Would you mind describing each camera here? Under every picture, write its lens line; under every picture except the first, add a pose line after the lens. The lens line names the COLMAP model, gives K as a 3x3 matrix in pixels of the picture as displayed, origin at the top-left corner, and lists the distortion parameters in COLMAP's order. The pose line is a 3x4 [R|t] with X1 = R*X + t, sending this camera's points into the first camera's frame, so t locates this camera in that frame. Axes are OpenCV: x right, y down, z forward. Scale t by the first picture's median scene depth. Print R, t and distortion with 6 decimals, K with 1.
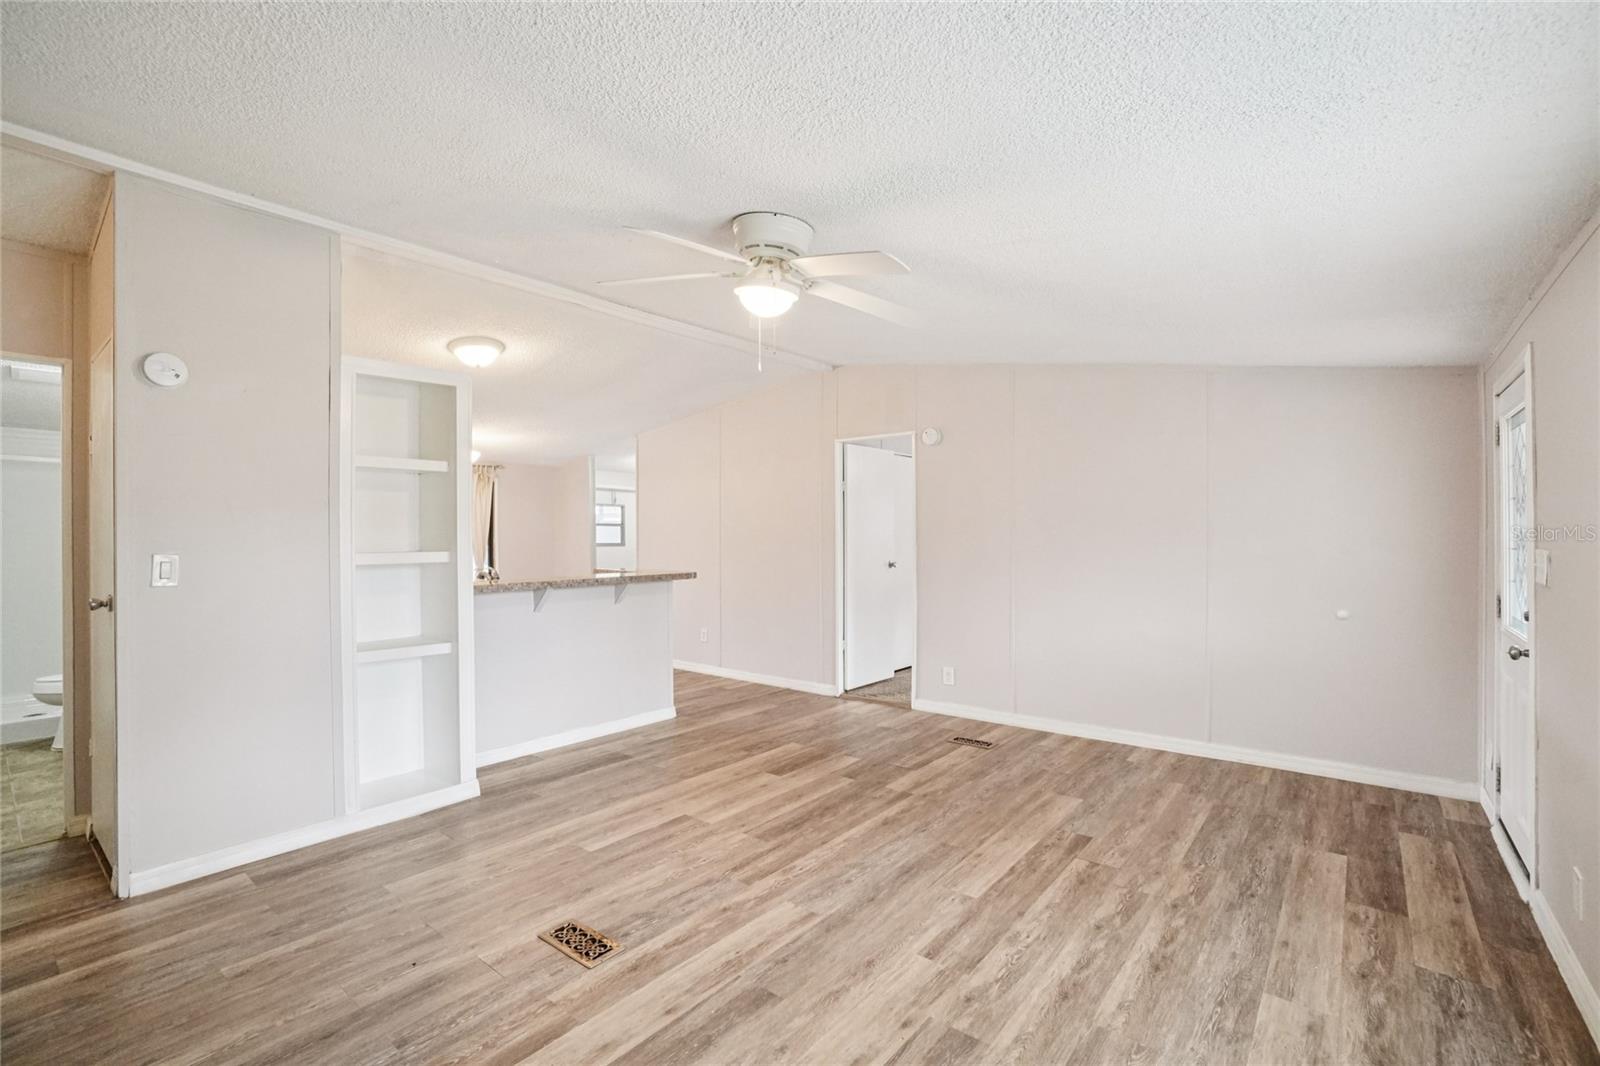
lens RADIAL K [[707.0, 0, 795.2], [0, 707.0, 537.4], [0, 0, 1]] dist [-0.002516, 0.001365]
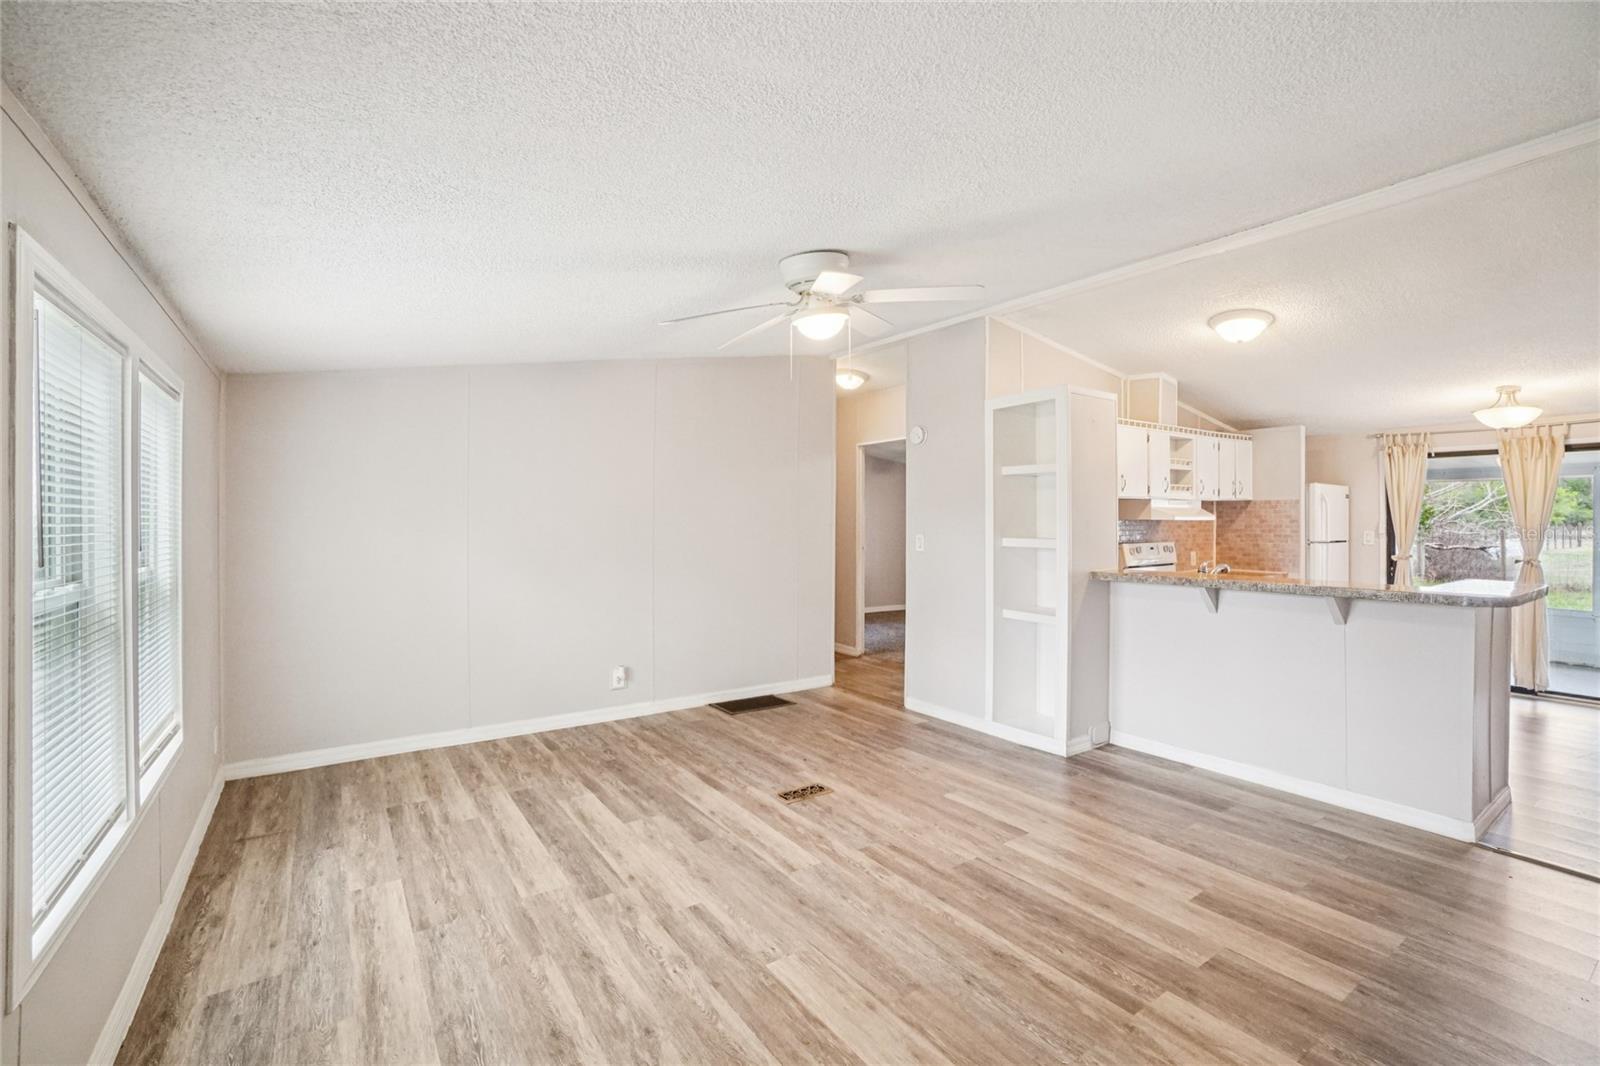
lens RADIAL K [[707.0, 0, 795.2], [0, 707.0, 537.4], [0, 0, 1]] dist [-0.002516, 0.001365]
pose [[-0.296450, 0.016130, -0.954912, 0.967119], [0.012192, 0.999840, 0.013104, -0.002858], [0.954971, -0.007758, -0.296599, 1.202914]]
